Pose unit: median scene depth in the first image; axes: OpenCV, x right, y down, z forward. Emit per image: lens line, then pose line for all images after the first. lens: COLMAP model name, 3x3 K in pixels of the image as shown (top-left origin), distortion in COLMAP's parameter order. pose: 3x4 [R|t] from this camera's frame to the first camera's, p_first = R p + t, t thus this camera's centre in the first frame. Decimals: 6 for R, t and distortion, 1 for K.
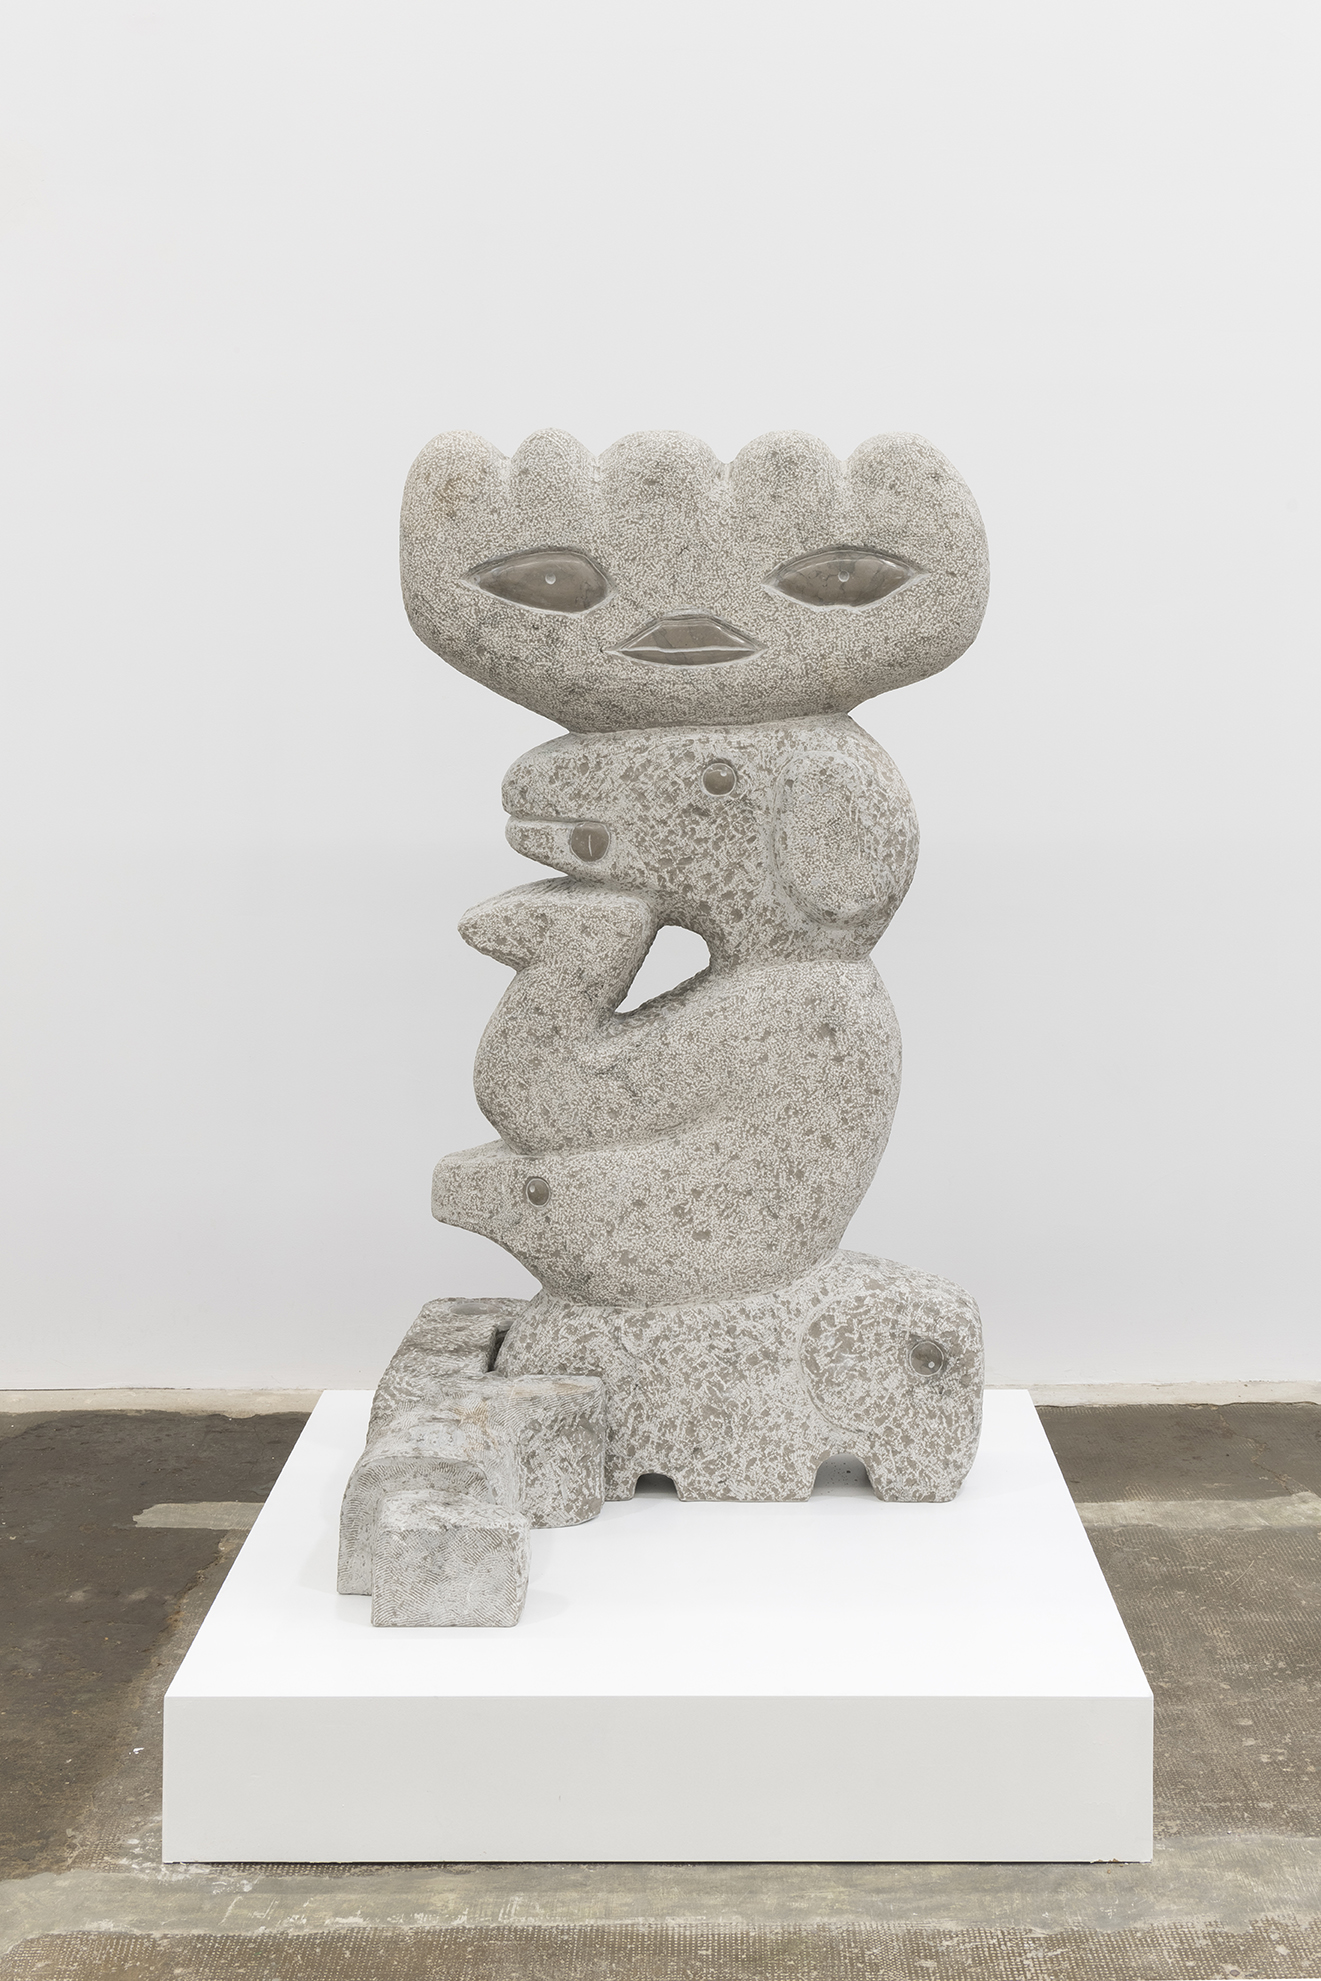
lens RADIAL K [[2401.3, 0, 817.3], [0, 2401.3, 682.2], [0, 0, 1]] dist [0.023653, 0.020363]
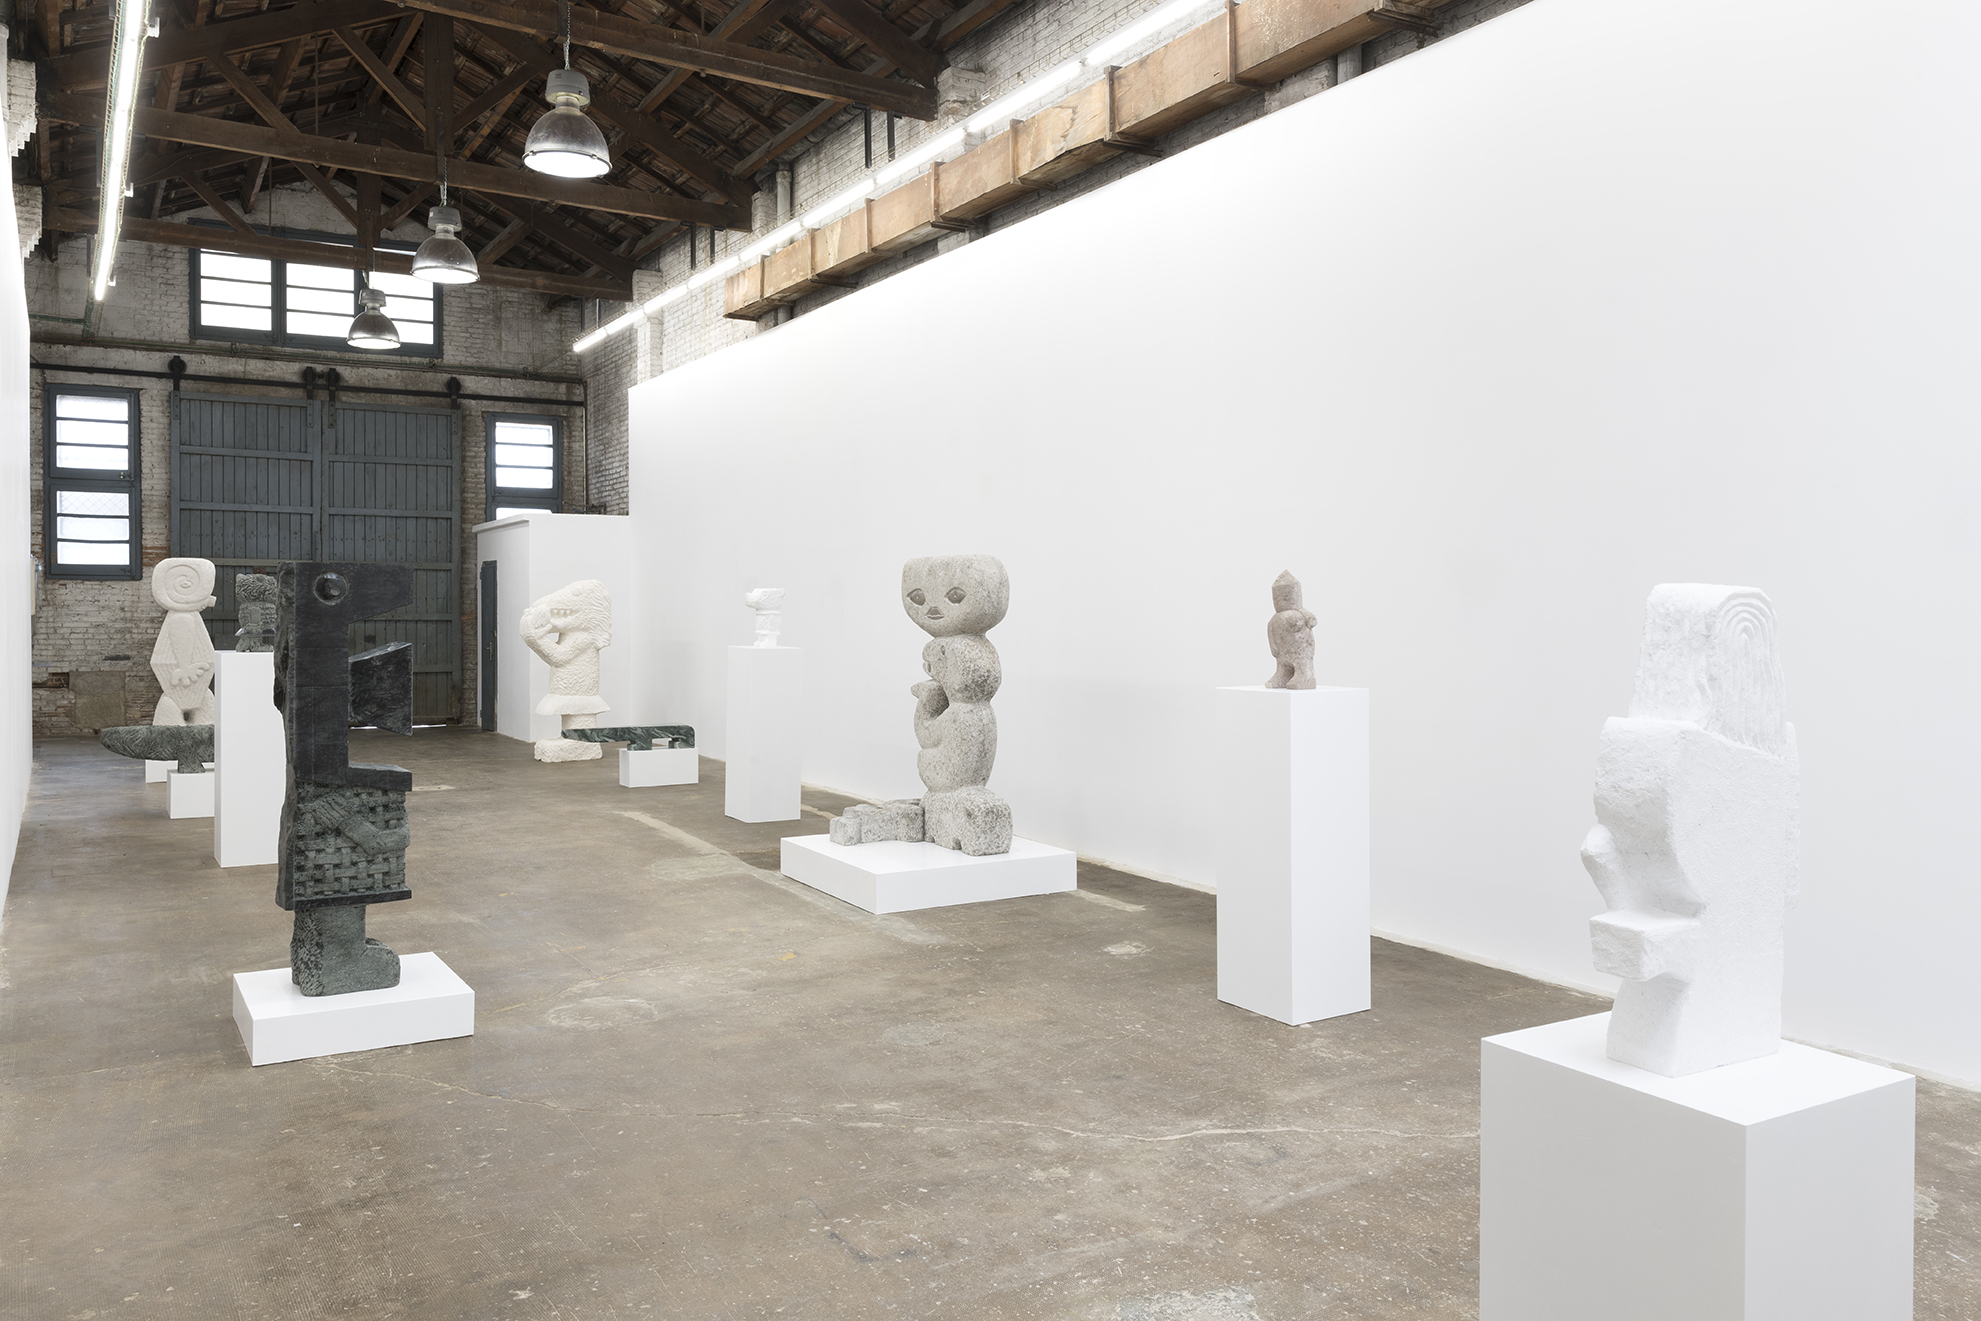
lens RADIAL K [[1313.1, 0, 888.9], [0, 1313.1, 662.6], [0, 0, 1]] dist [0.032061, 0.000816]
pose [[0.473236, 0.032826, -0.880324, 1.693422], [-0.001333, 0.999331, 0.036547, -0.015943], [0.880934, -0.016122, 0.472964, -0.023138]]
